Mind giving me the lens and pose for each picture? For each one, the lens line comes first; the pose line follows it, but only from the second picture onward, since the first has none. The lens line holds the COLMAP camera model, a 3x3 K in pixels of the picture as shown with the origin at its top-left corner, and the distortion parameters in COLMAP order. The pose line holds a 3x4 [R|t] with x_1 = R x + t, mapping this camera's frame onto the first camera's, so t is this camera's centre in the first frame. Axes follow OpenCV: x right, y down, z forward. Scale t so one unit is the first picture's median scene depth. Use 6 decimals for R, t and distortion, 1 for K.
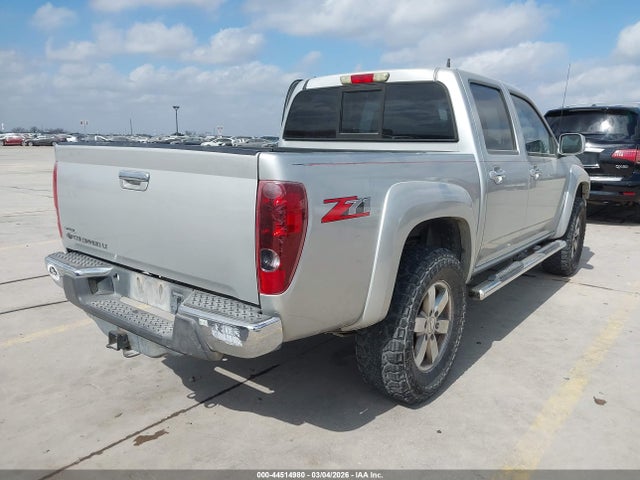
lens RADIAL K [[510.4, 0, 319.3], [0, 510.4, 249.8], [0, 0, 1]] dist [-0.009831, 0.004815]
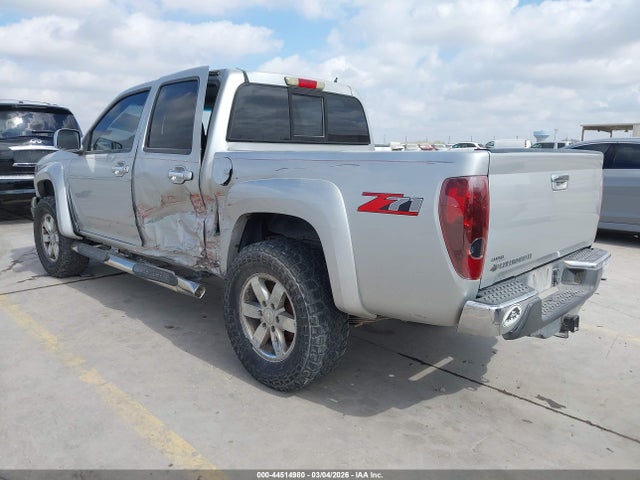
lens RADIAL K [[506.0, 0, 320.0], [0, 506.0, 240.0], [0, 0, 1]] dist [-0.002841, -0.000793]
pose [[0.085080, -0.185961, 0.978867, -1.083922], [0.192962, 0.966905, 0.166916, -0.211955], [-0.977511, 0.174683, 0.118148, 0.992766]]
